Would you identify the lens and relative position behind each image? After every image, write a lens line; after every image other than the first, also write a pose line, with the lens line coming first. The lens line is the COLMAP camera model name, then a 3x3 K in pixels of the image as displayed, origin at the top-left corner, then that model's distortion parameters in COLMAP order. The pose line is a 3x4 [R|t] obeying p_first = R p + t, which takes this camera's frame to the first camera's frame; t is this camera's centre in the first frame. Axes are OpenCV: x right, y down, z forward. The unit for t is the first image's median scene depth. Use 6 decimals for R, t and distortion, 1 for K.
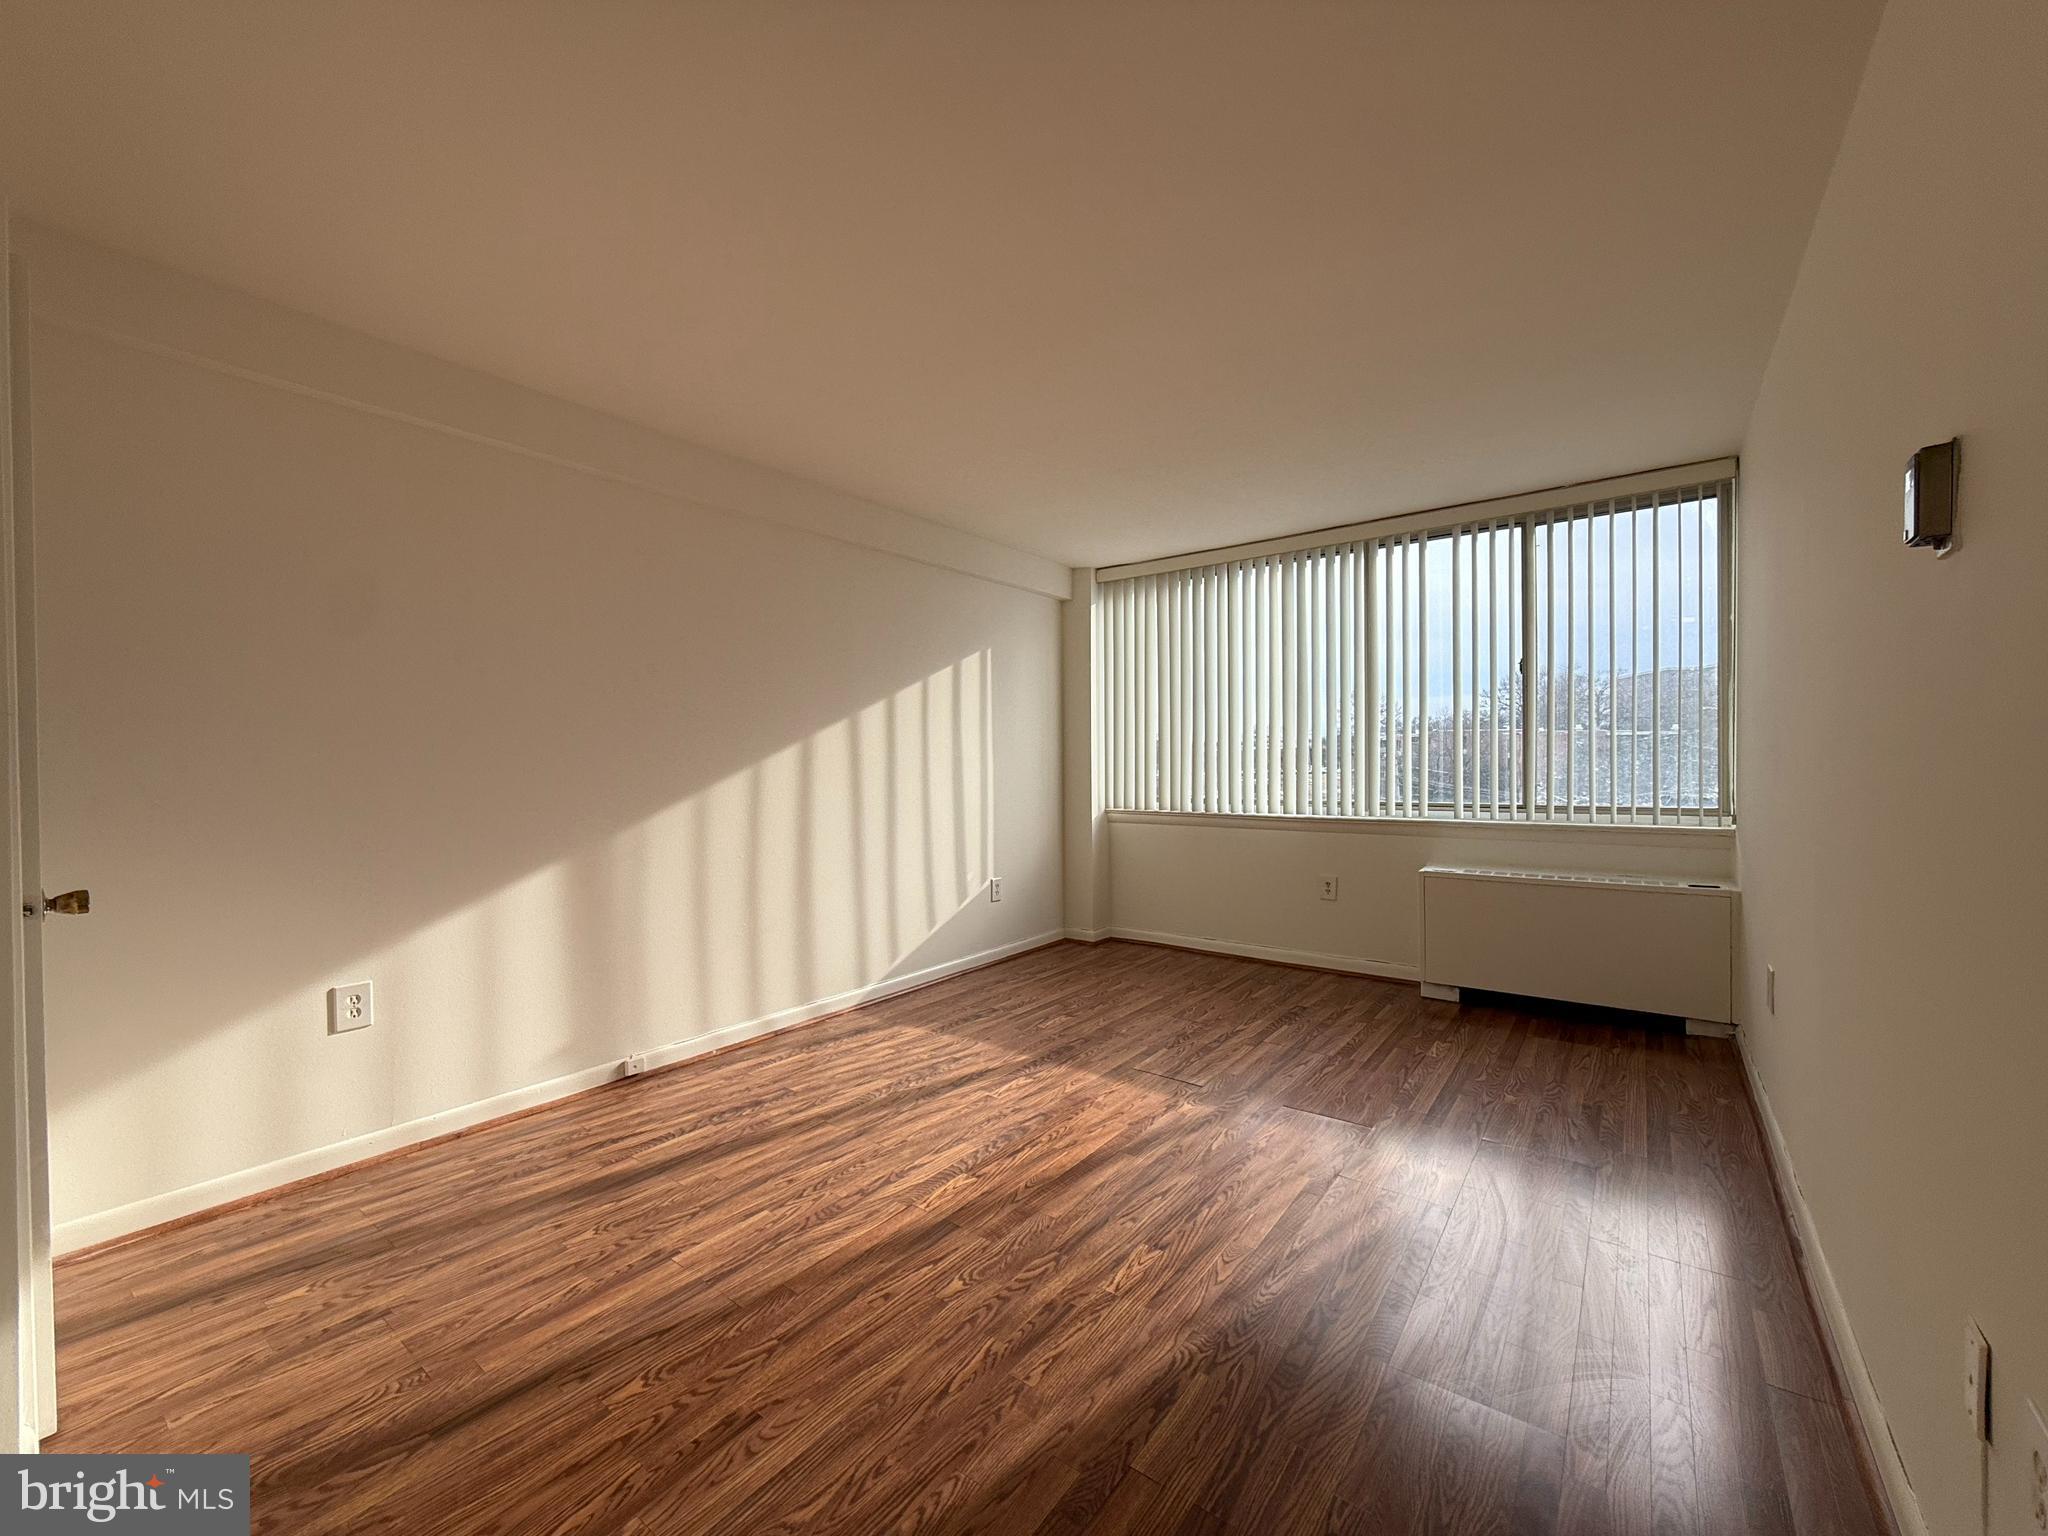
lens RADIAL K [[825.7, 0, 1024.0], [0, 825.7, 768.0], [0, 0, 1]] dist [0.001666, 0.000280]
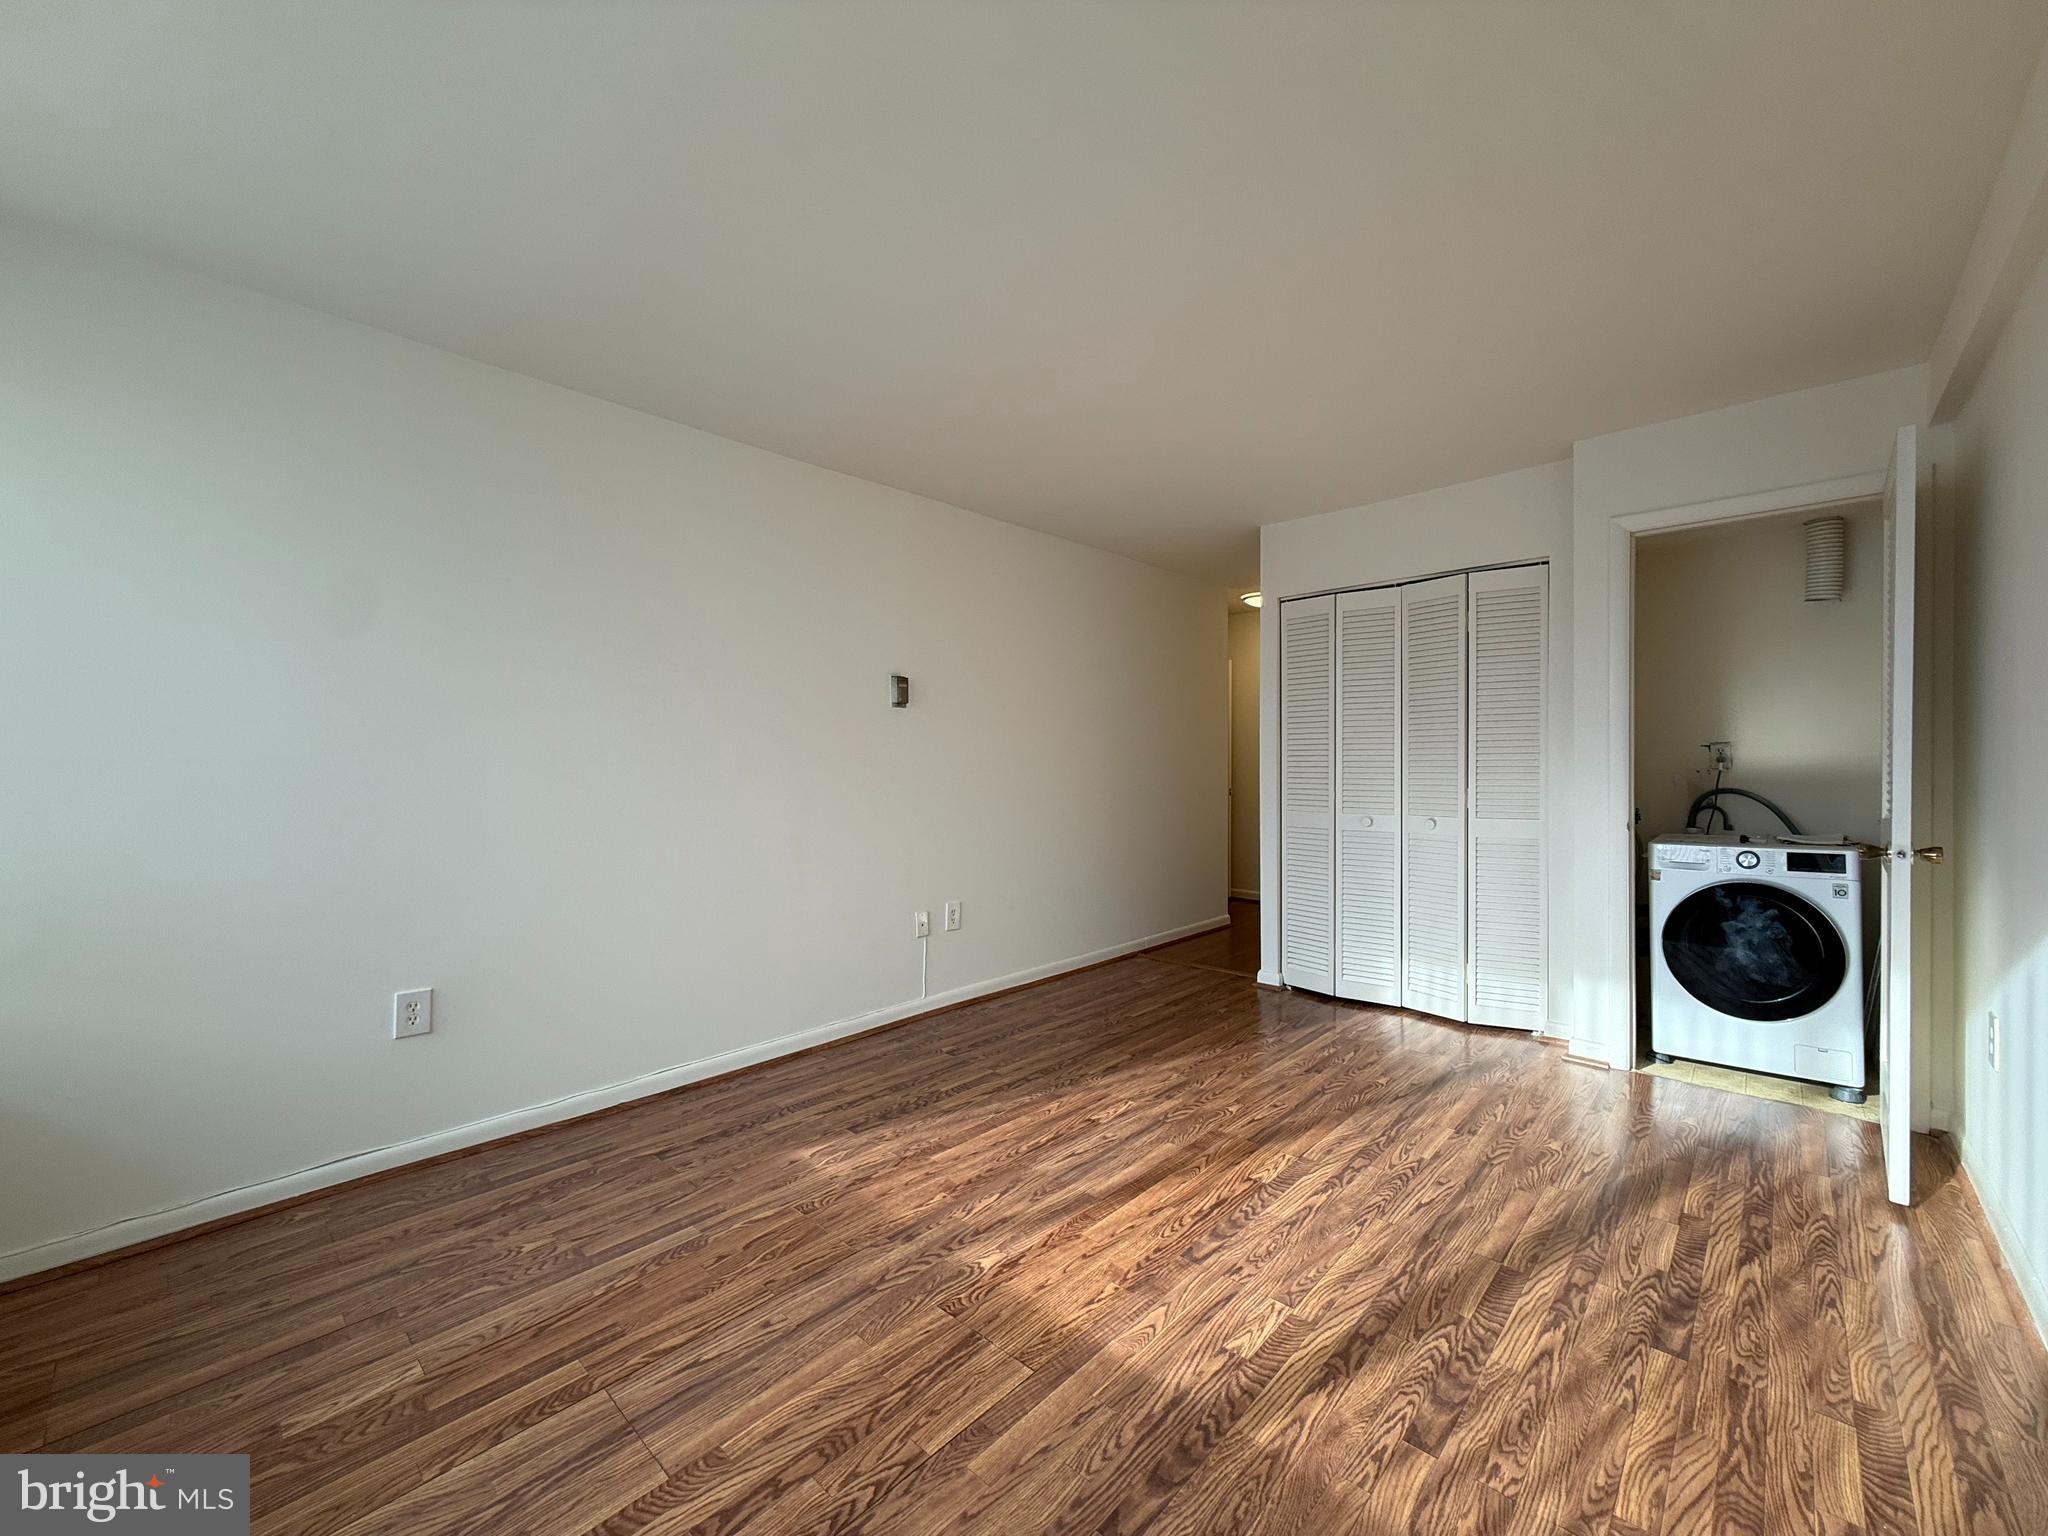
lens RADIAL K [[825.7, 0, 1024.0], [0, 825.7, 768.0], [0, 0, 1]] dist [0.001666, 0.000280]
pose [[-0.994623, 0.010017, 0.103081, 0.099482], [0.011686, 0.999810, 0.015601, -0.021697], [-0.102905, 0.016722, -0.994551, 1.849892]]
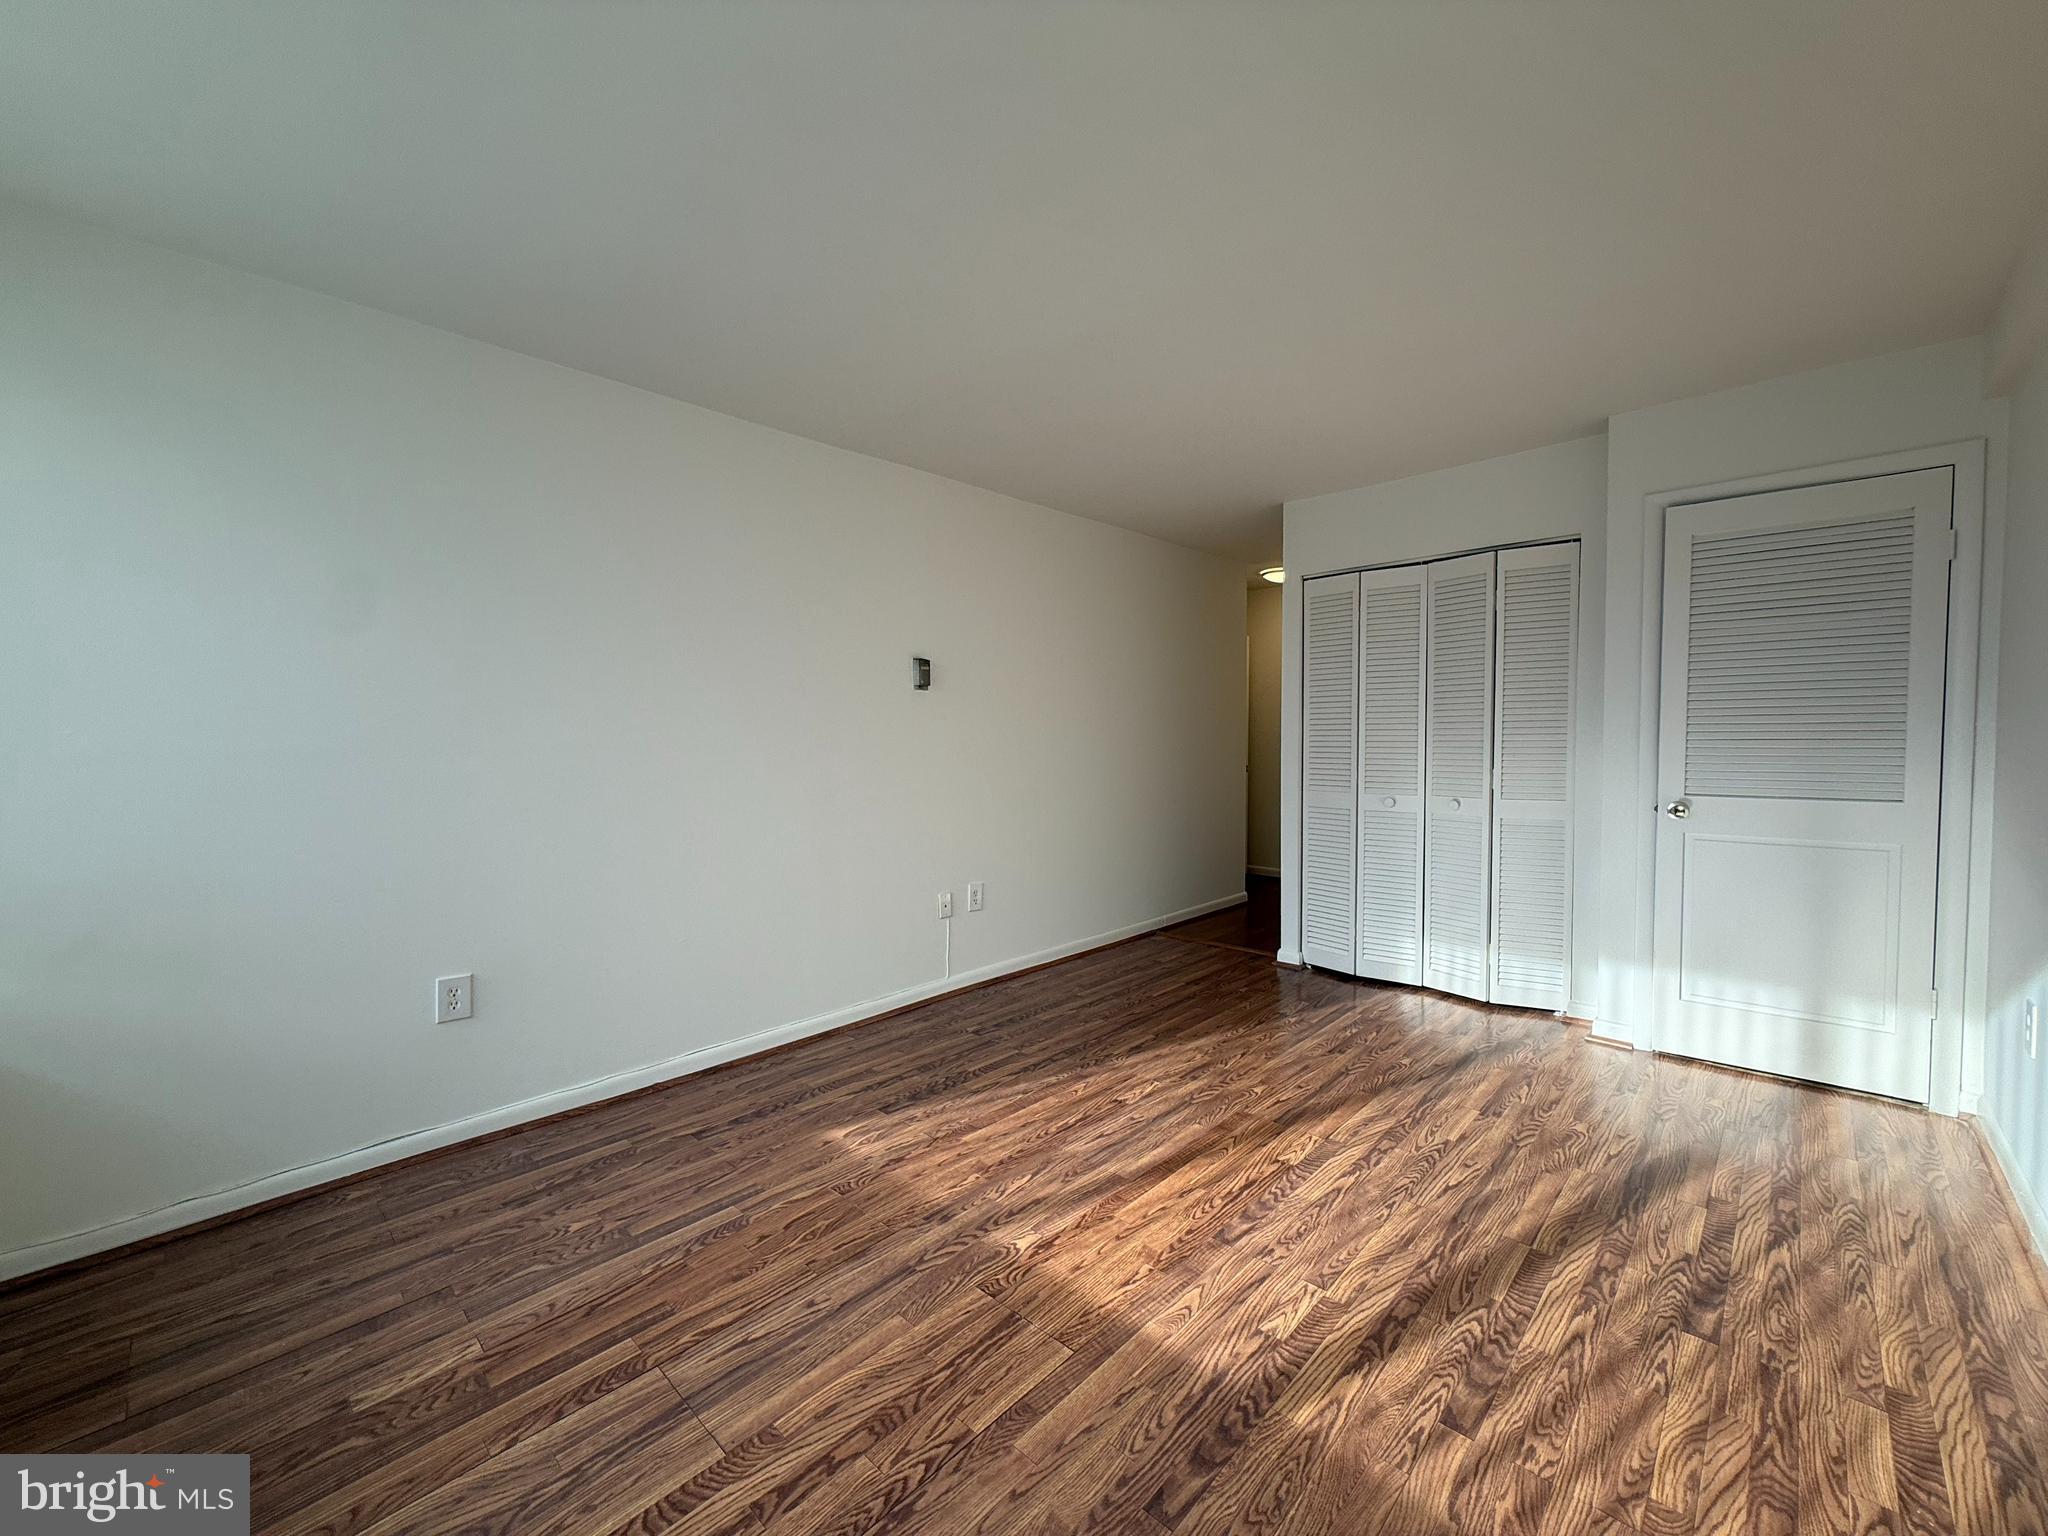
lens RADIAL K [[825.7, 0, 1024.0], [0, 825.7, 768.0], [0, 0, 1]] dist [0.001666, 0.000280]
pose [[-0.993320, 0.009190, 0.115021, 0.121732], [0.014946, 0.998673, 0.049282, -0.039199], [-0.114416, 0.050672, -0.992140, 1.851423]]
